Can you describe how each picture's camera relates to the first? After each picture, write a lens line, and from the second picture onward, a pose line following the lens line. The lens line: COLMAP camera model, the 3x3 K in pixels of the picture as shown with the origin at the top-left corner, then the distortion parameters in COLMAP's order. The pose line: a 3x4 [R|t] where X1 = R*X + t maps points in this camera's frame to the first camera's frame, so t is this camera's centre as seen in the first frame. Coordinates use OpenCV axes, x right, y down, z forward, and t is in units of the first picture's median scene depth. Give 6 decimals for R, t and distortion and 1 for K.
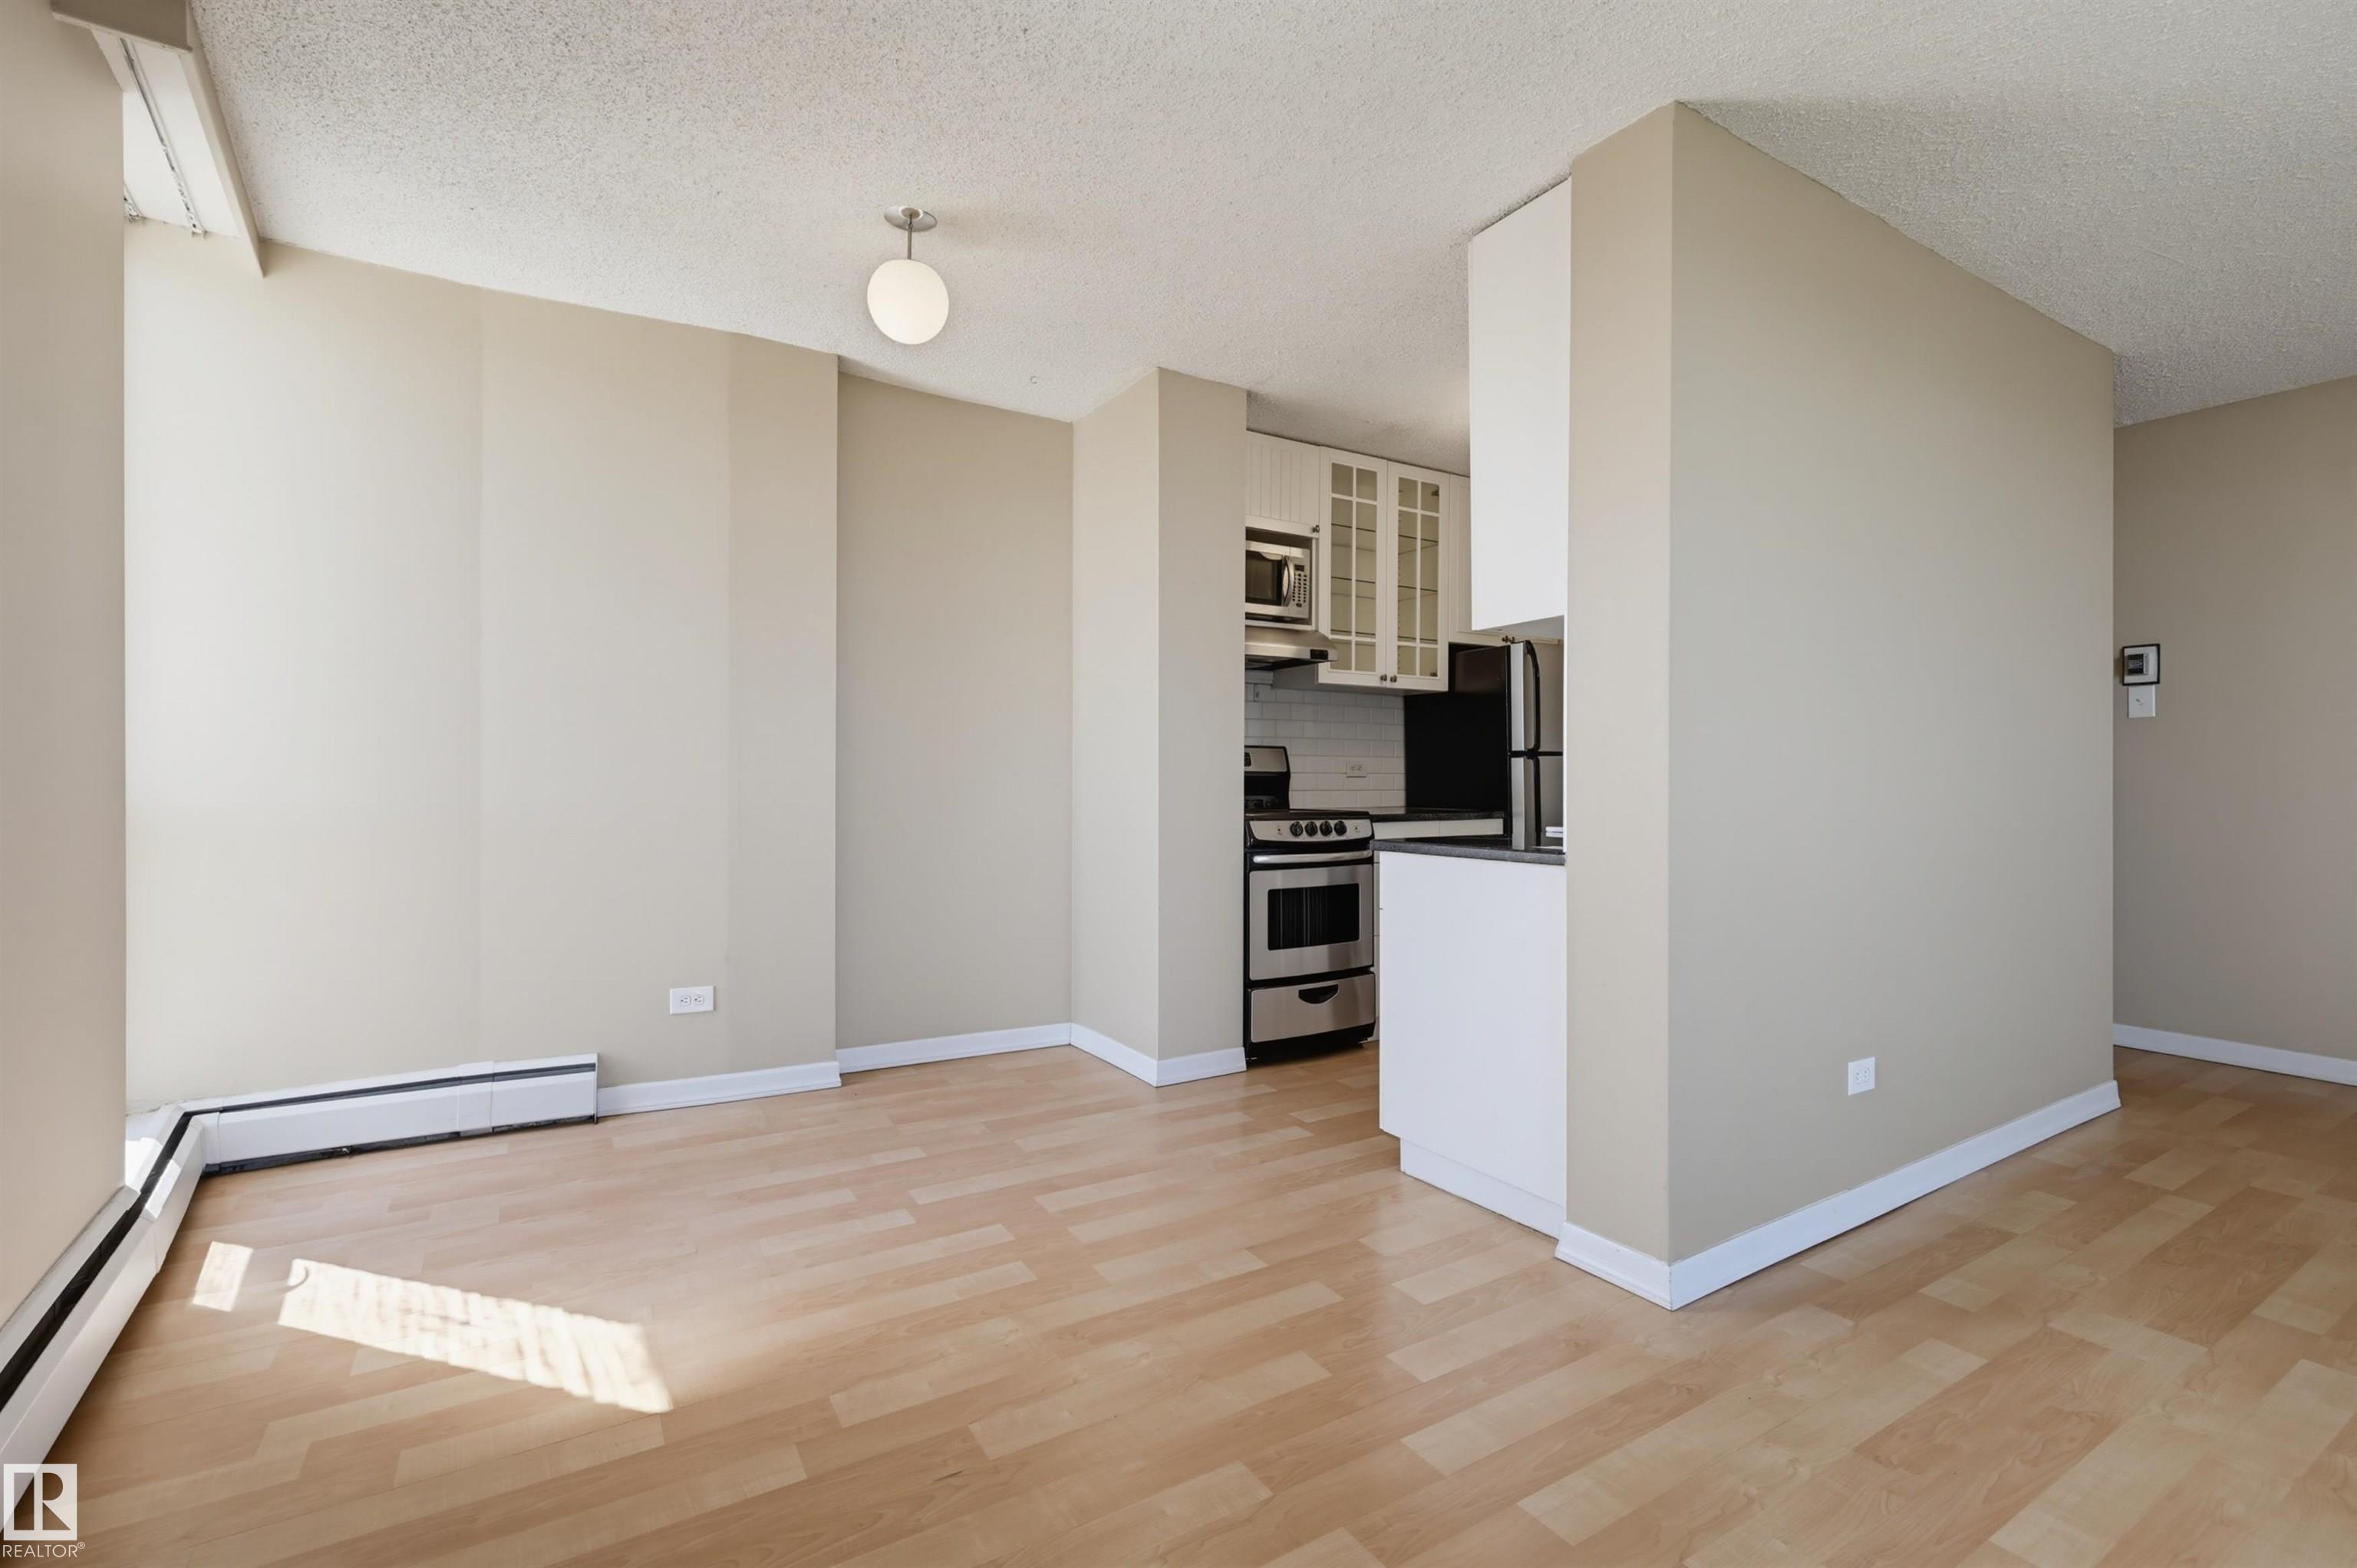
lens RADIAL K [[1025.5, 0, 1175.9], [0, 1025.5, 772.6], [0, 0, 1]] dist [-0.000031, 0.000226]
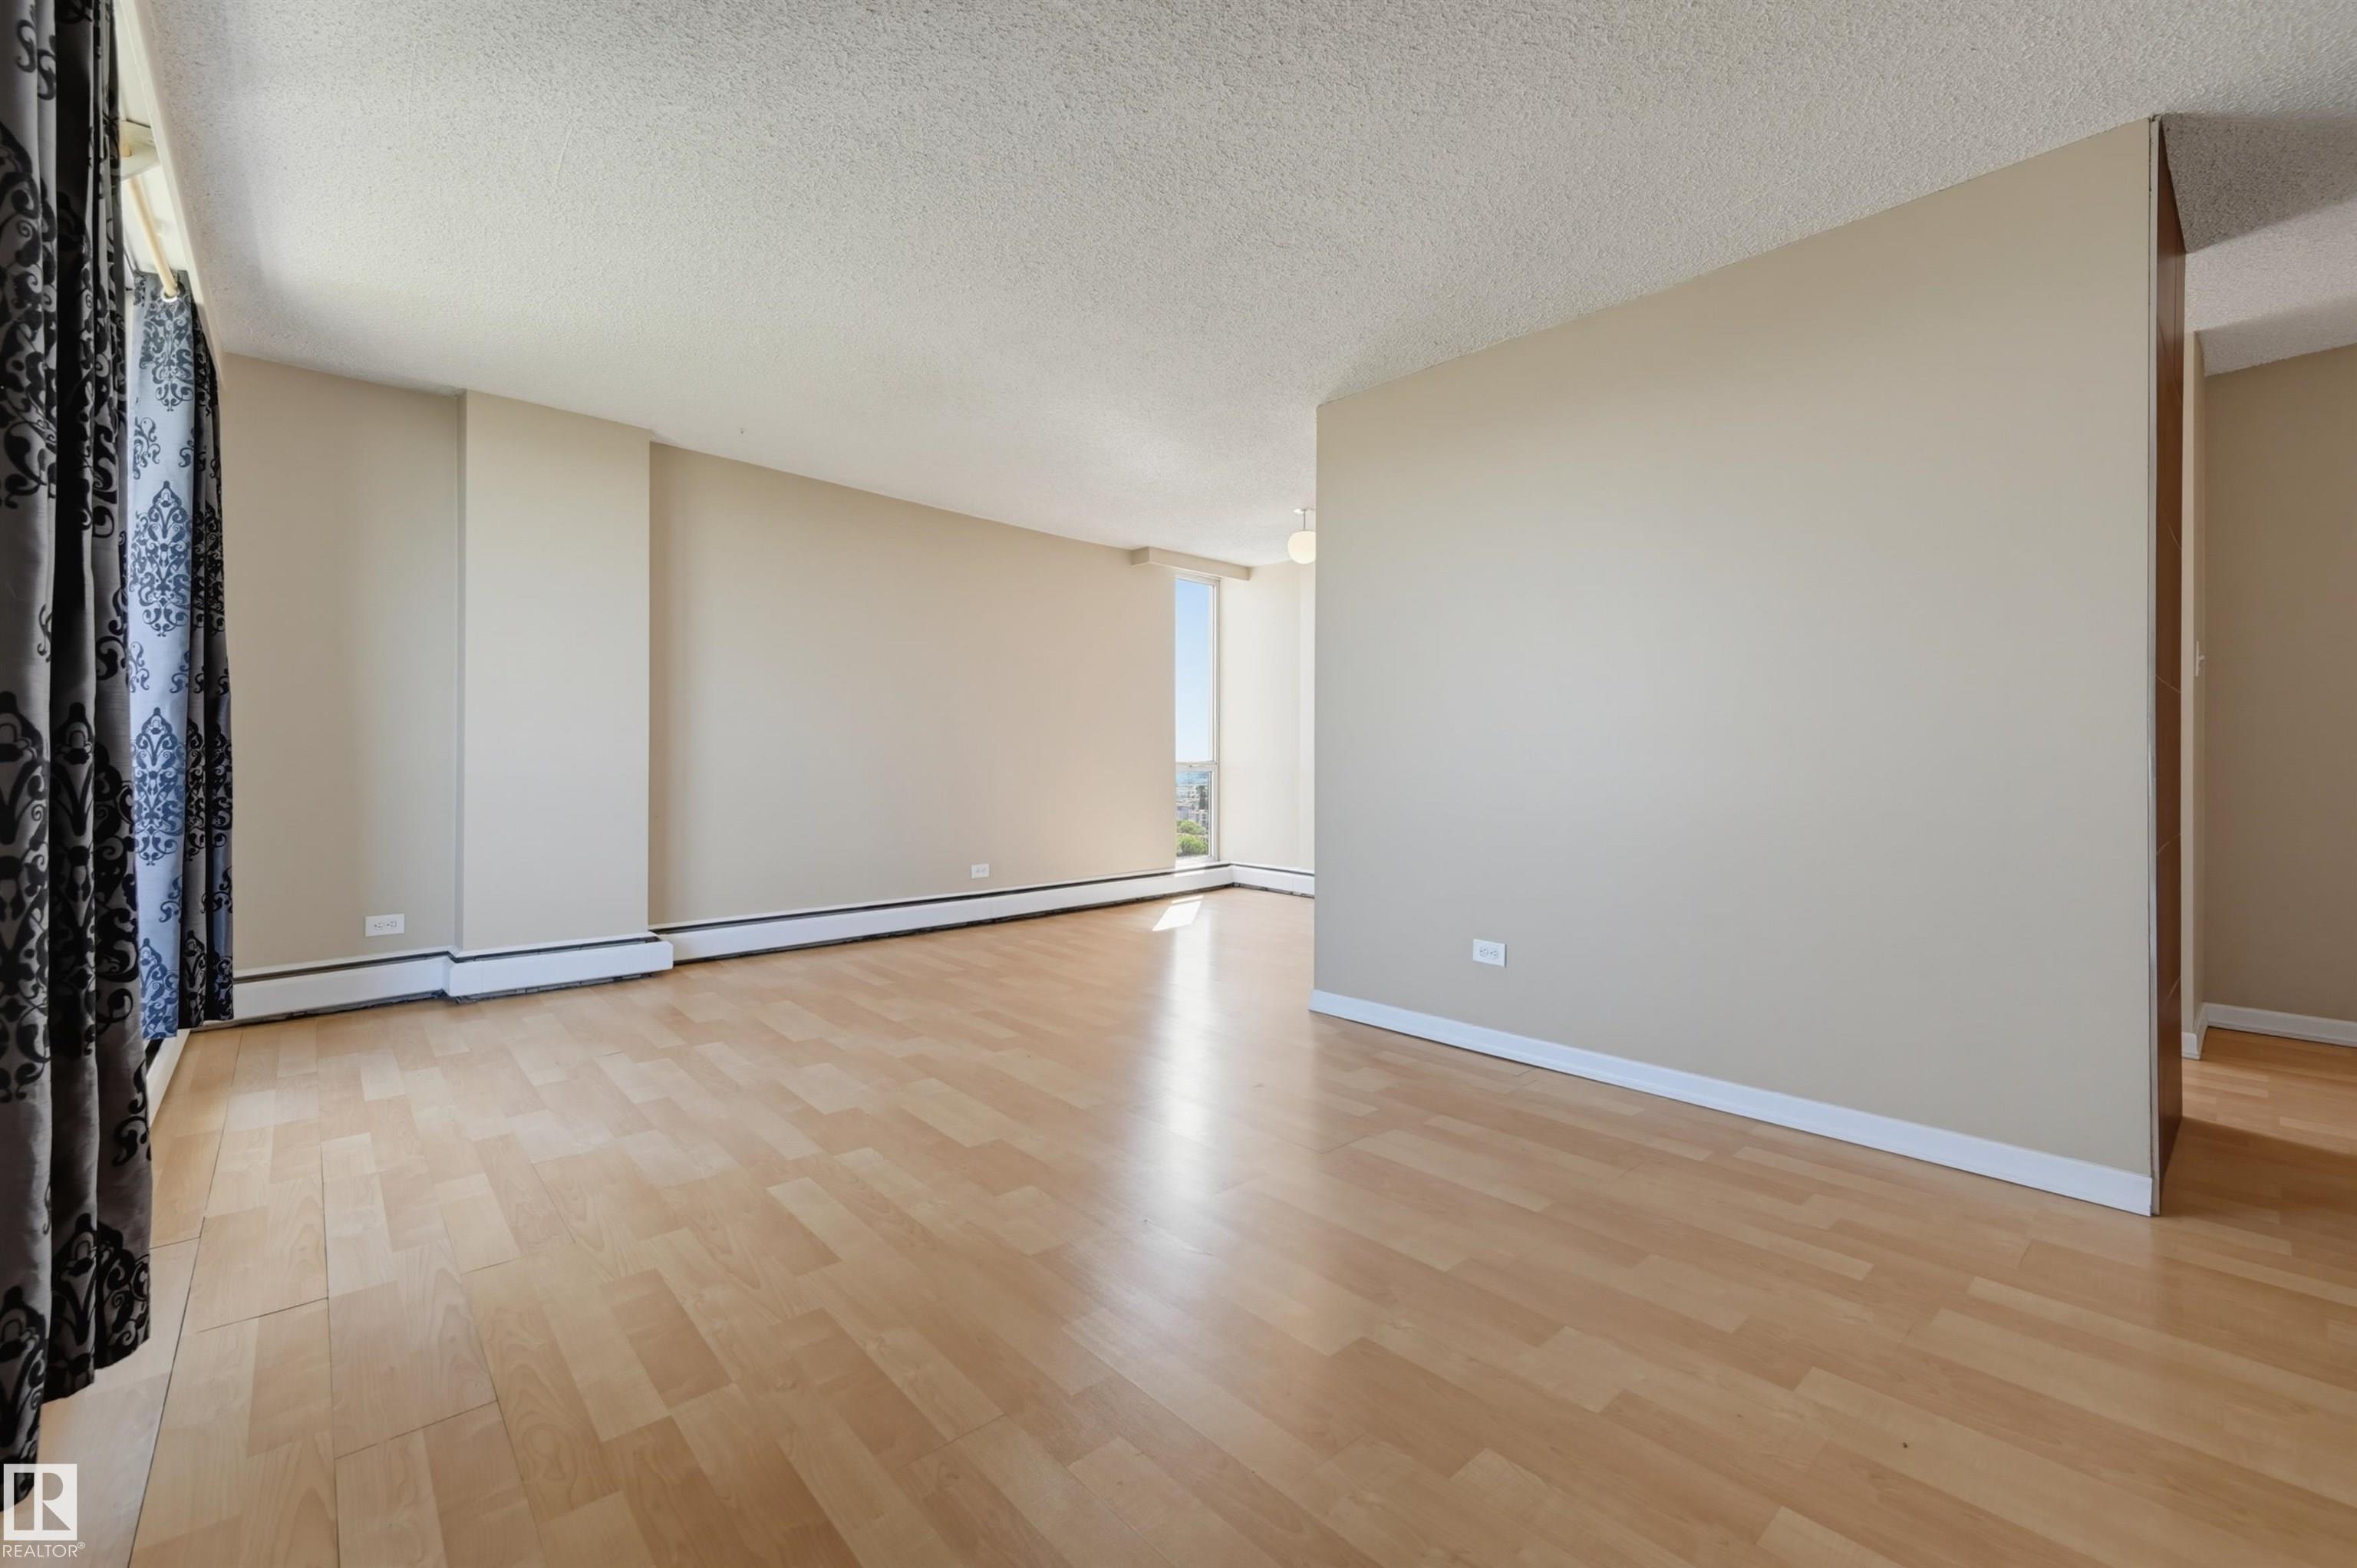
lens RADIAL K [[978.0, 0, 1164.4], [0, 978.0, 760.5], [0, 0, 1]] dist [-0.000509, -0.000435]
pose [[0.168246, -0.003491, -0.985739, 1.556811], [0.000791, 0.999994, -0.003406, 0.027320], [0.985745, -0.000207, 0.168248, 0.265302]]
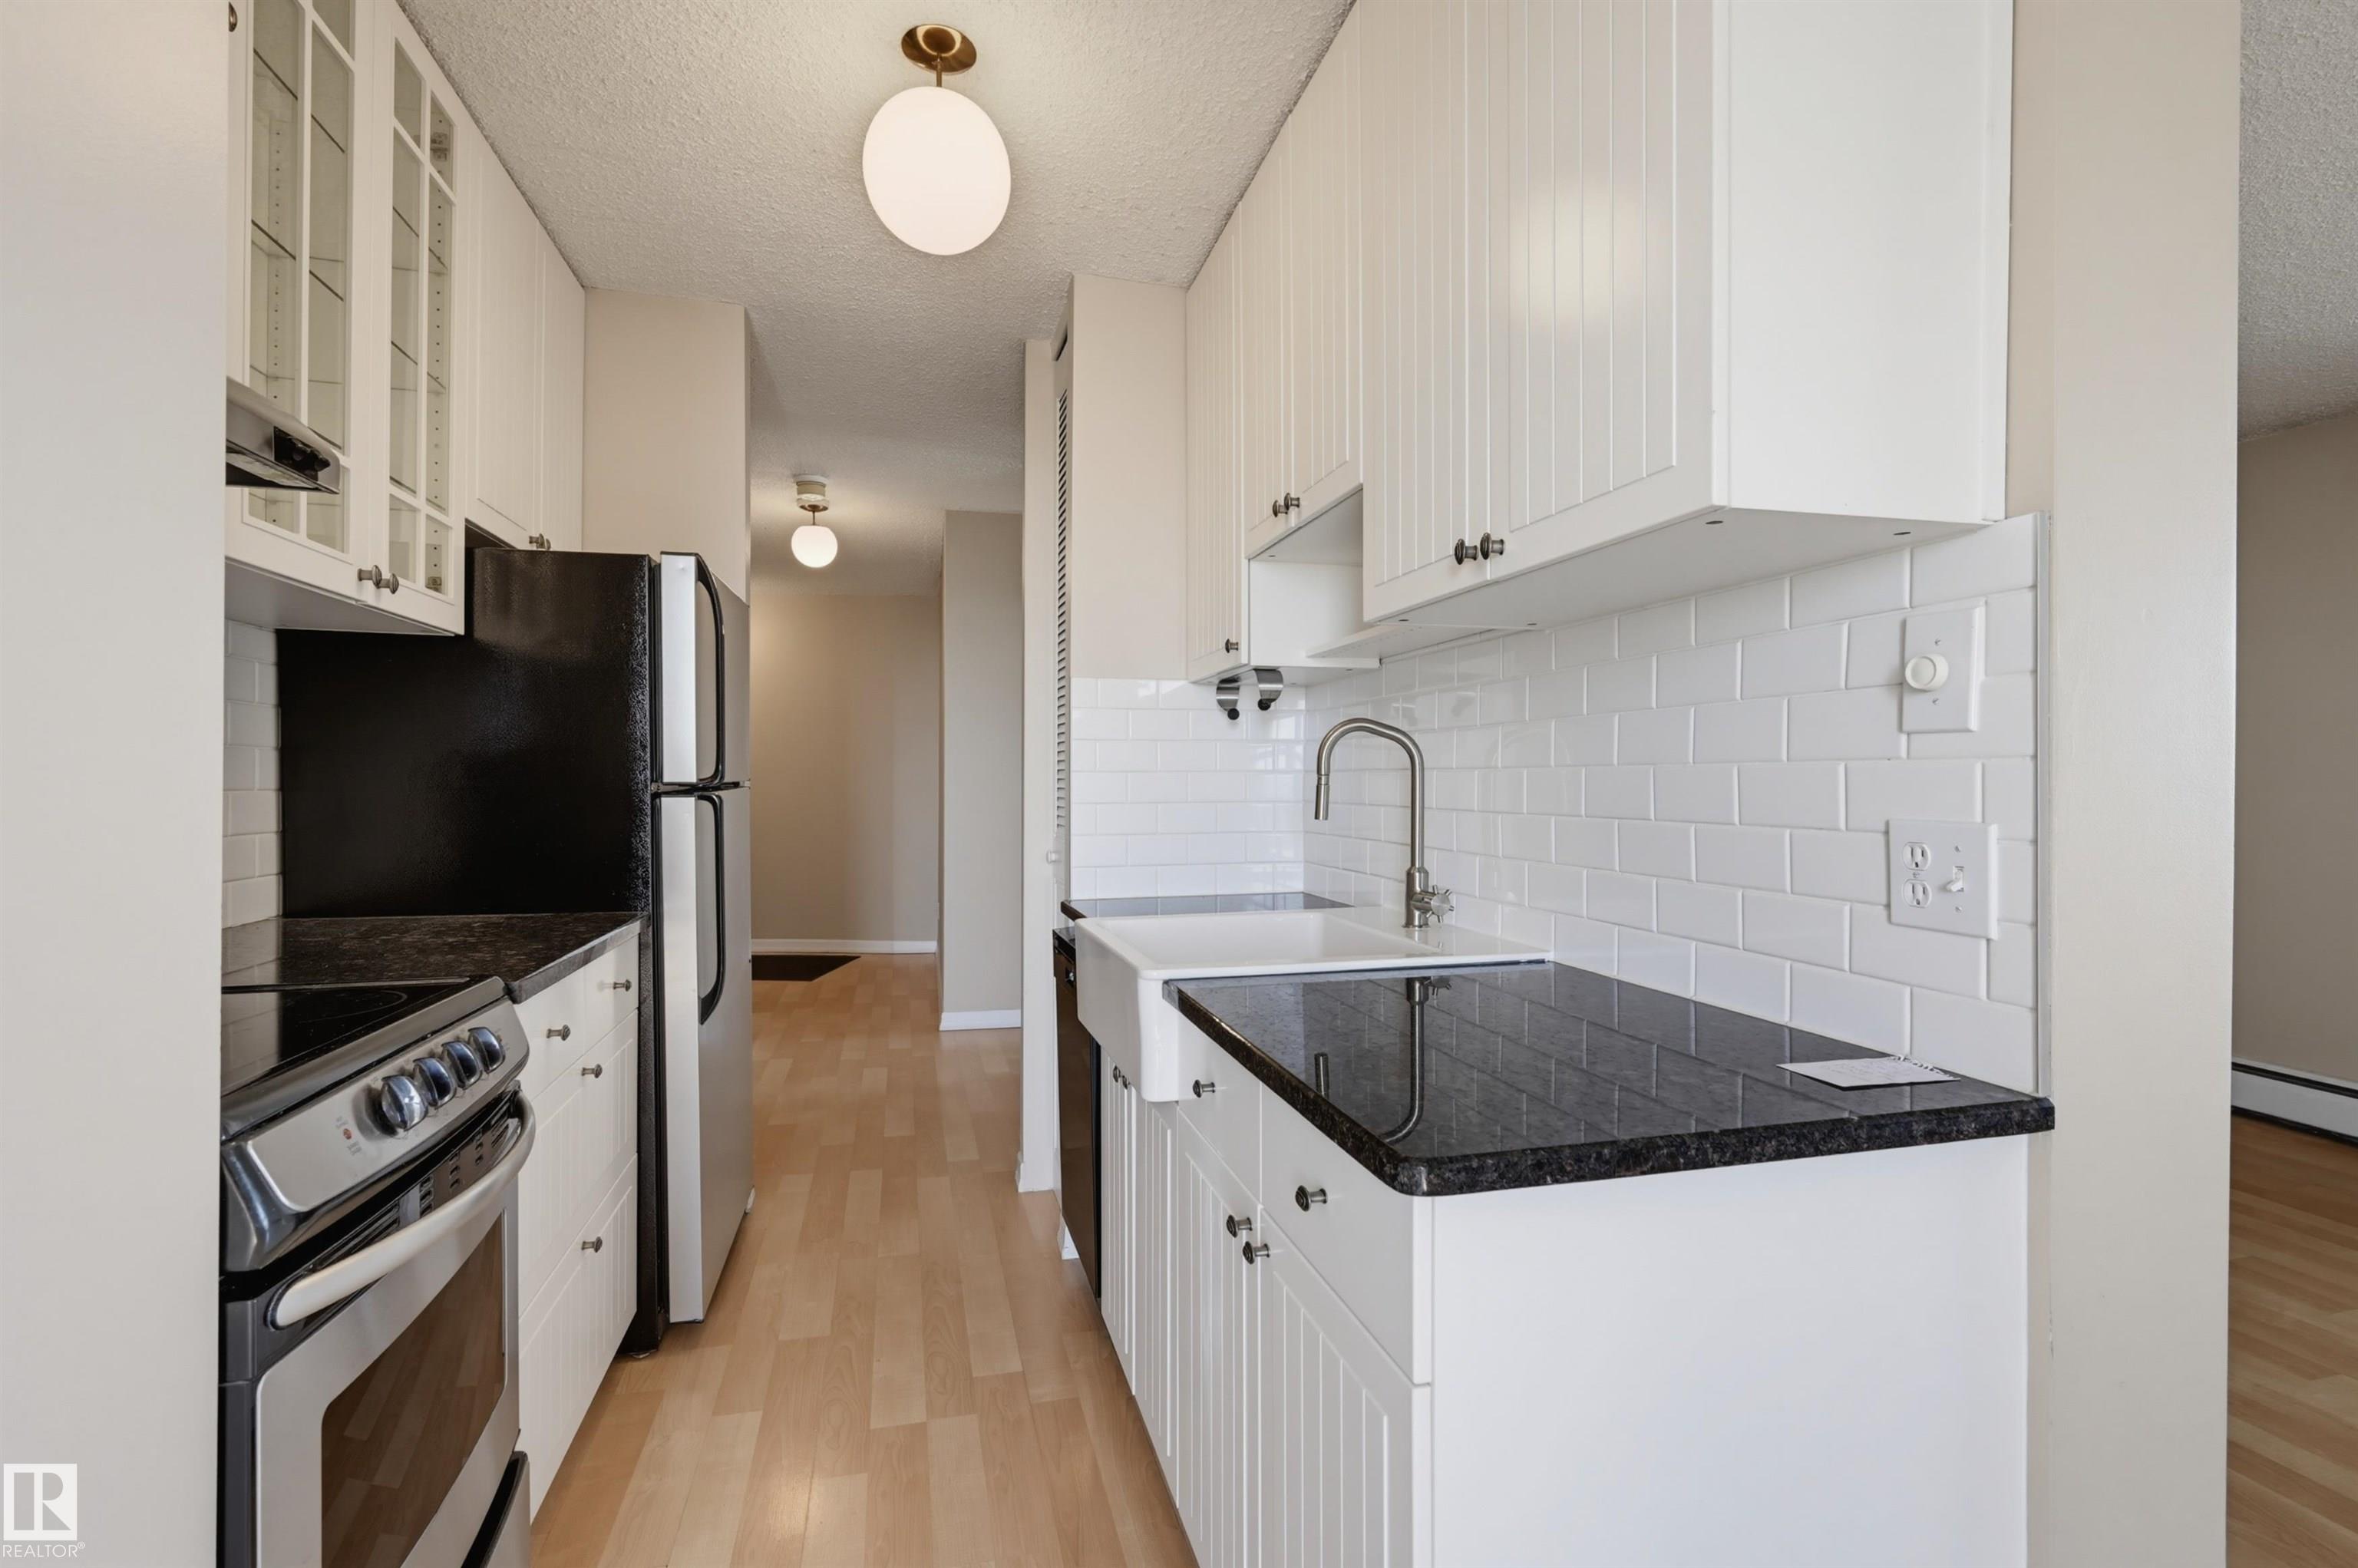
lens RADIAL K [[1060.6, 0, 1179.0], [0, 1060.6, 784.0], [0, 0, 1]] dist [-0.000142, -0.000018]
pose [[0.290748, -0.002419, 0.956797, -0.095998], [-0.000181, 0.999997, 0.002583, -0.031272], [-0.956800, -0.000924, 0.290747, 0.899803]]
